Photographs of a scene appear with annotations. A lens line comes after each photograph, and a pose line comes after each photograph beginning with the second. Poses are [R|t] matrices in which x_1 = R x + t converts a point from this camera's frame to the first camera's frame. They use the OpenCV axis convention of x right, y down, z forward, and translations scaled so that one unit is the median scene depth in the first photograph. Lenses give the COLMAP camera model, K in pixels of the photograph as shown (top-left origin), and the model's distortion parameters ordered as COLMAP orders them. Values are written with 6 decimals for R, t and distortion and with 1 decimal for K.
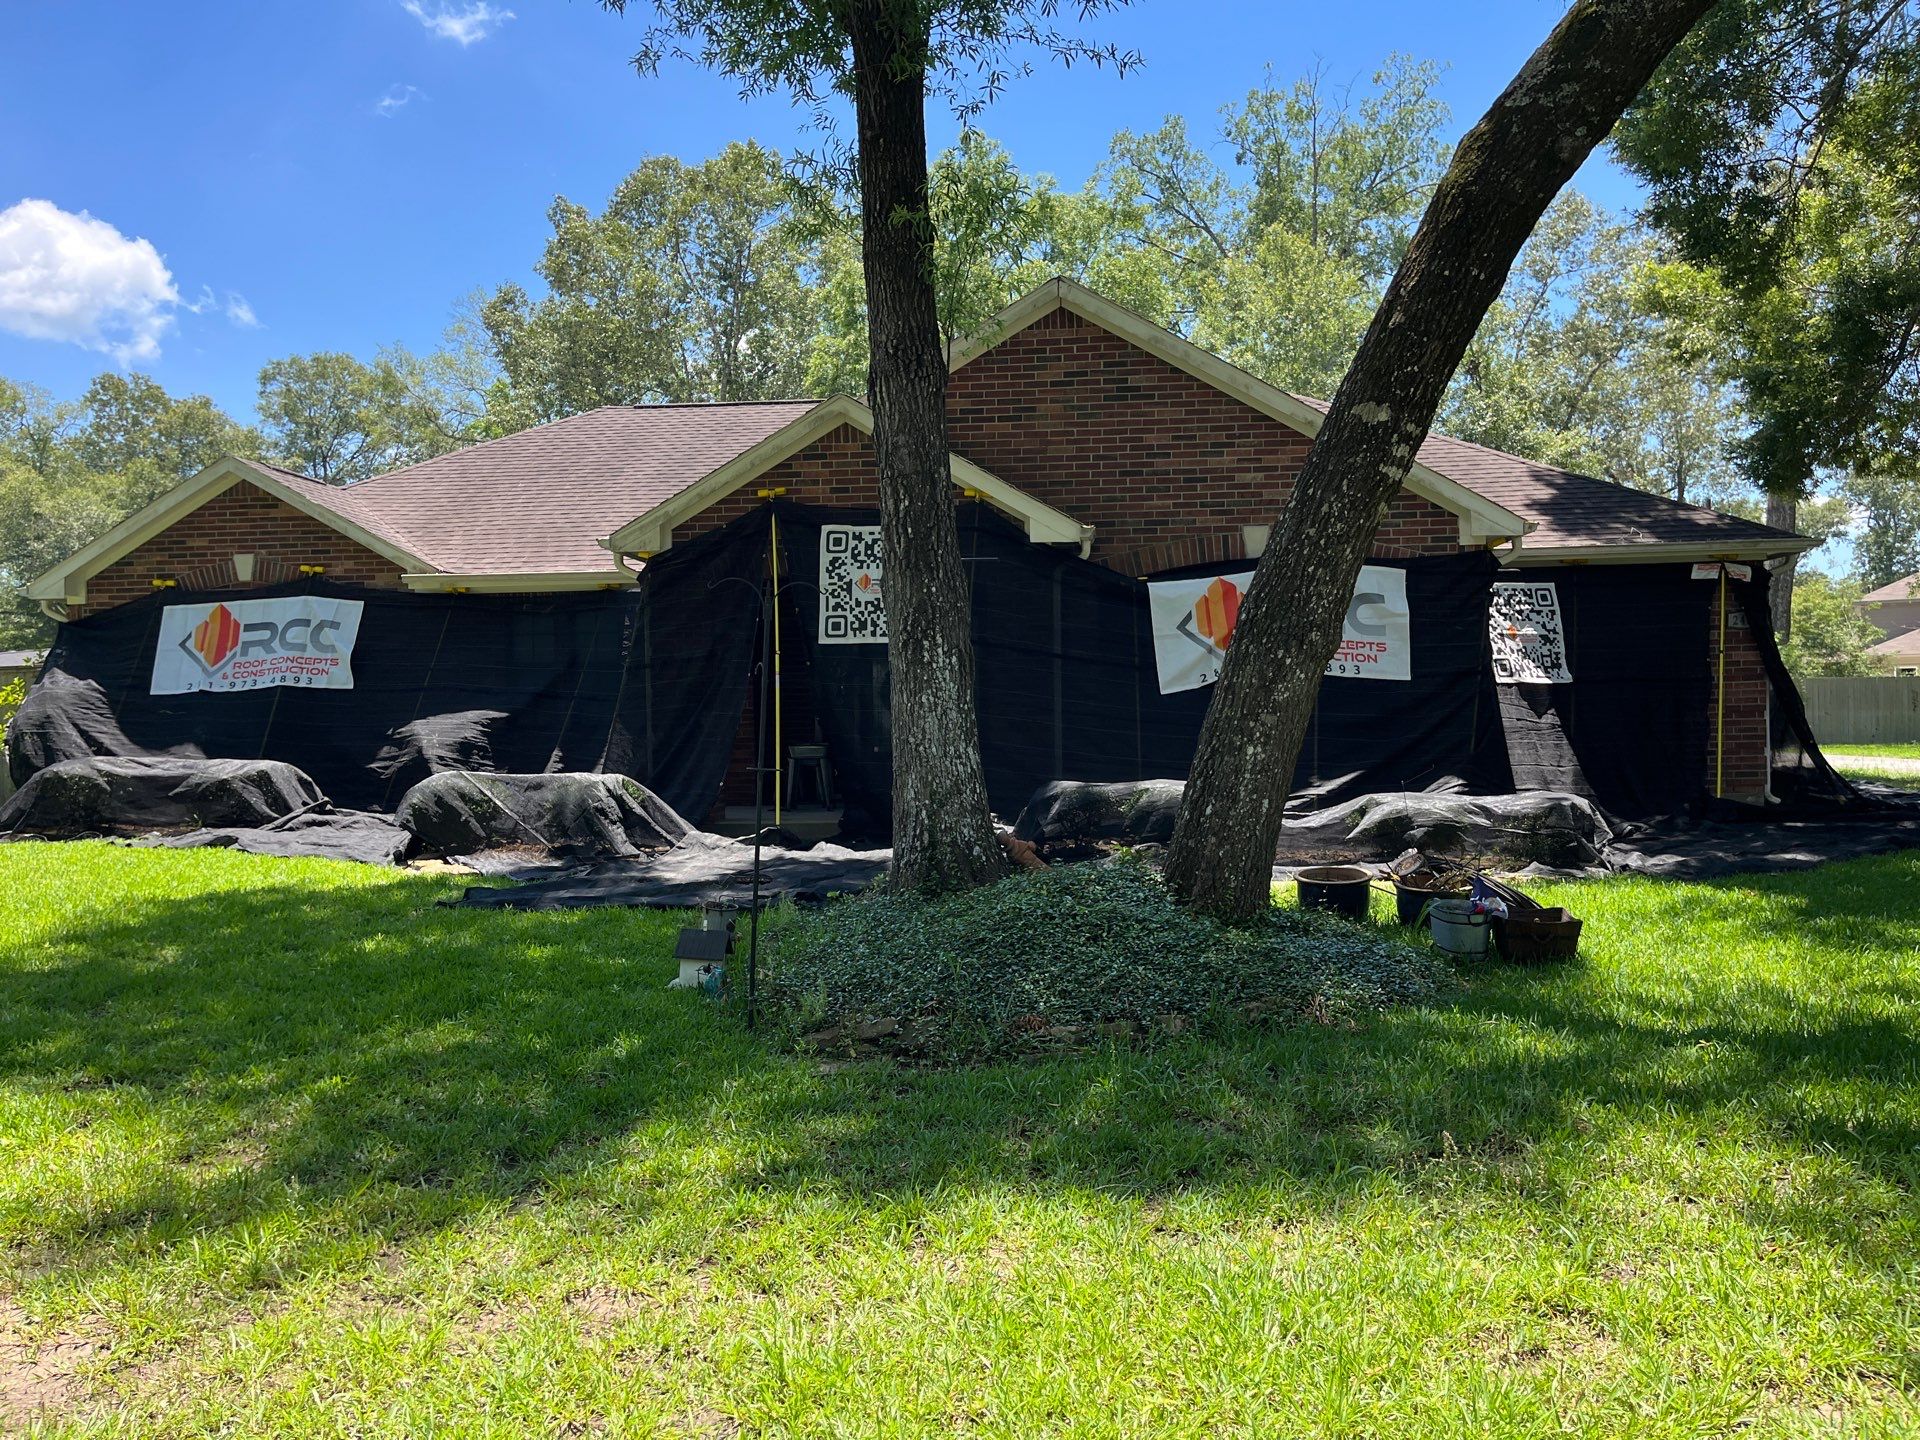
lens RADIAL K [[1446.7, 0, 989.4], [0, 1446.7, 728.8], [0, 0, 1]] dist [0.053749, -0.045281]
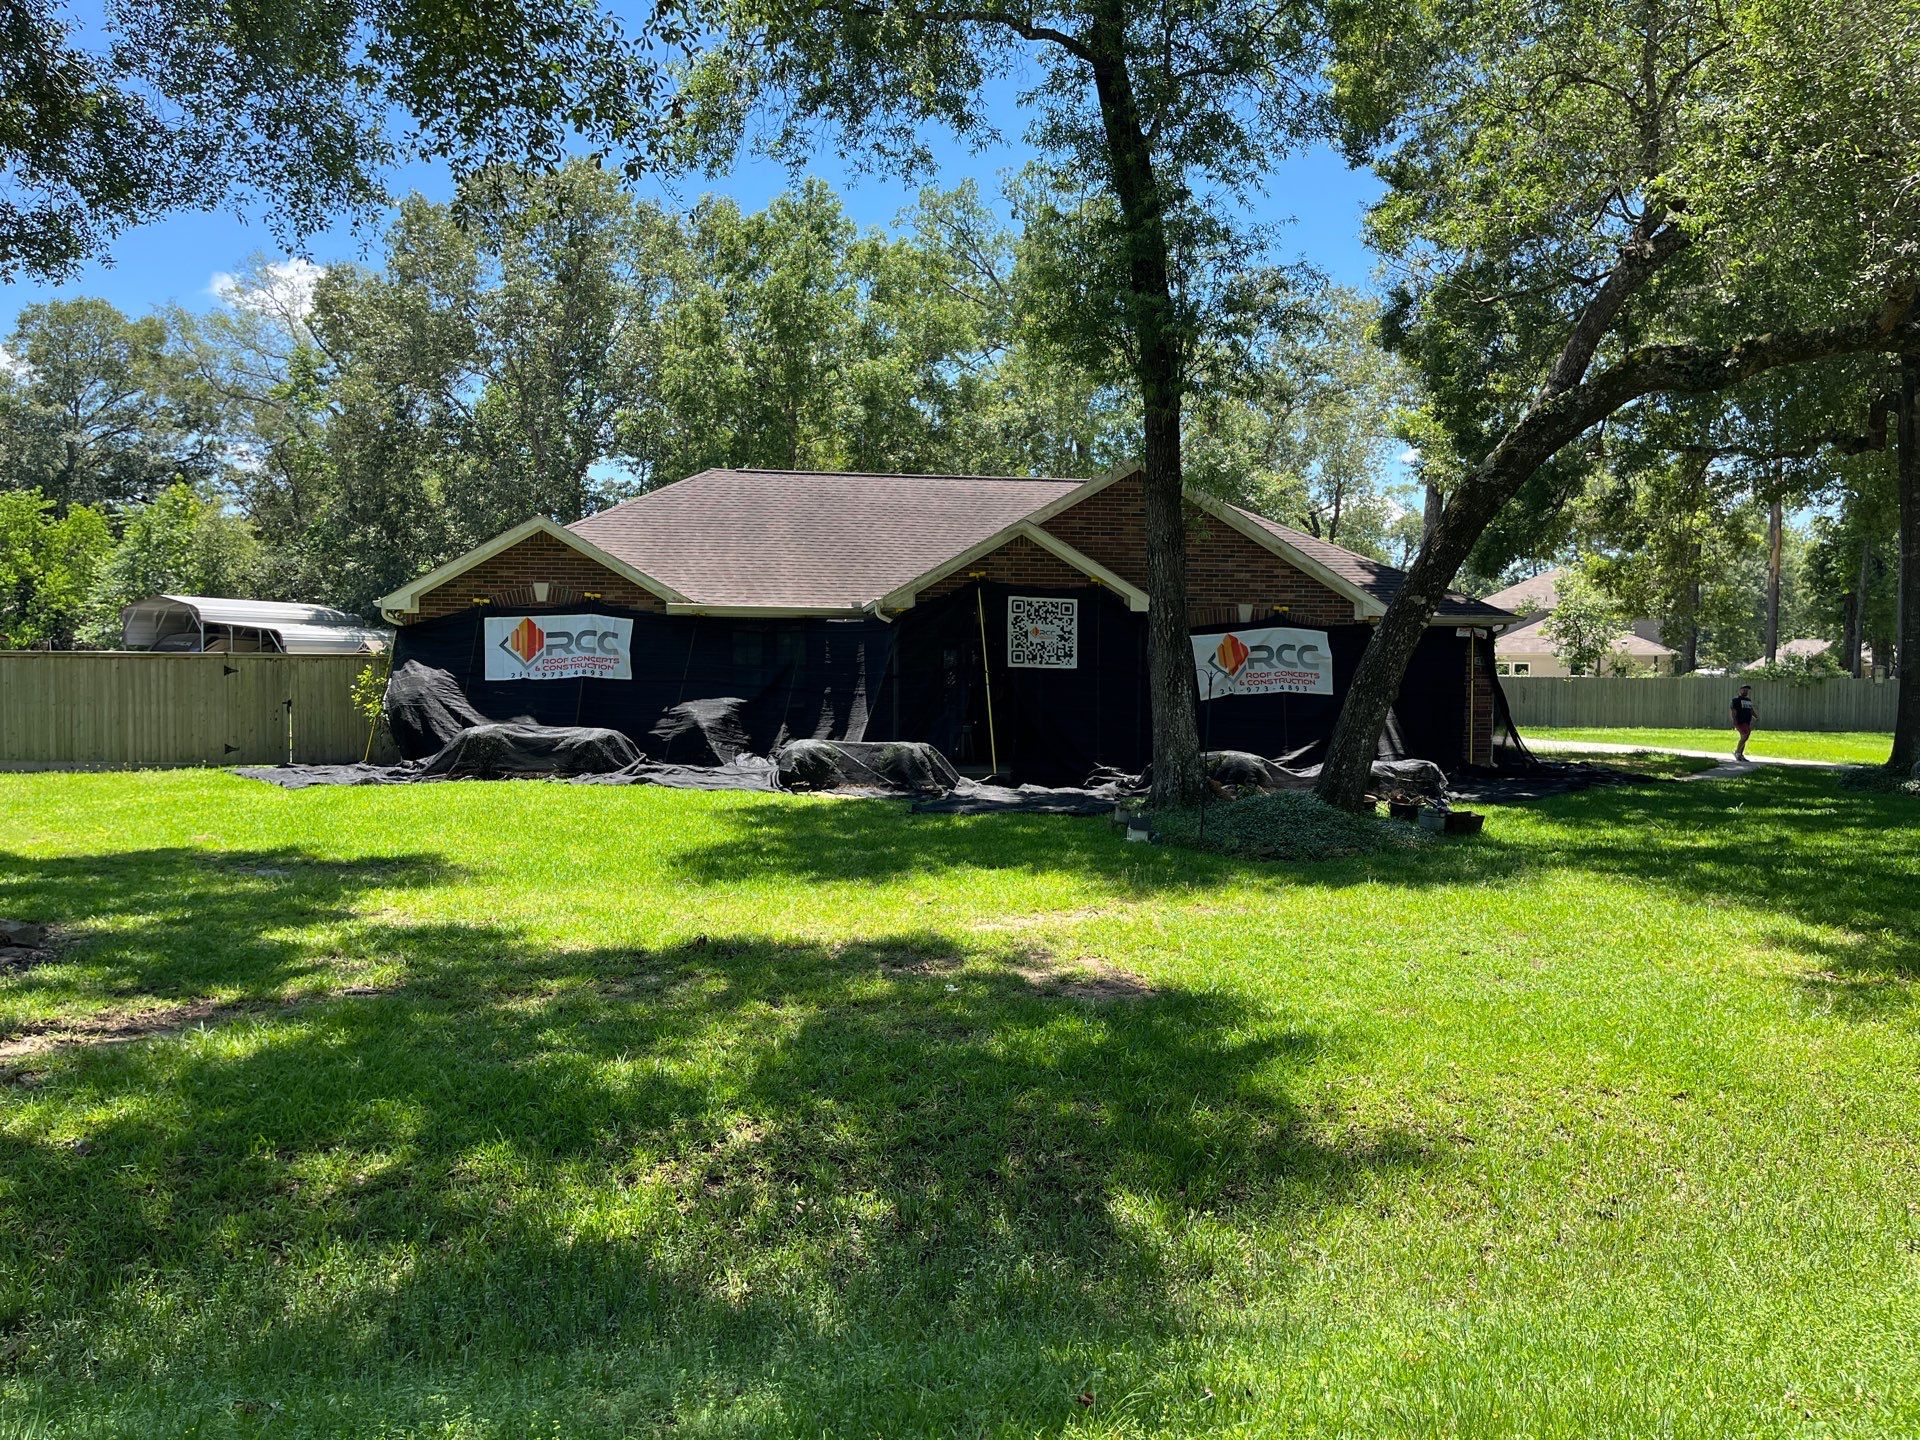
lens RADIAL K [[1446.7, 0, 985.7], [0, 1446.7, 716.3], [0, 0, 1]] dist [0.053749, -0.045281]
pose [[0.972016, 0.018693, 0.234168, -0.513636], [-0.022780, 0.999632, 0.014760, -0.024237], [-0.233806, -0.019682, 0.972084, -0.602799]]
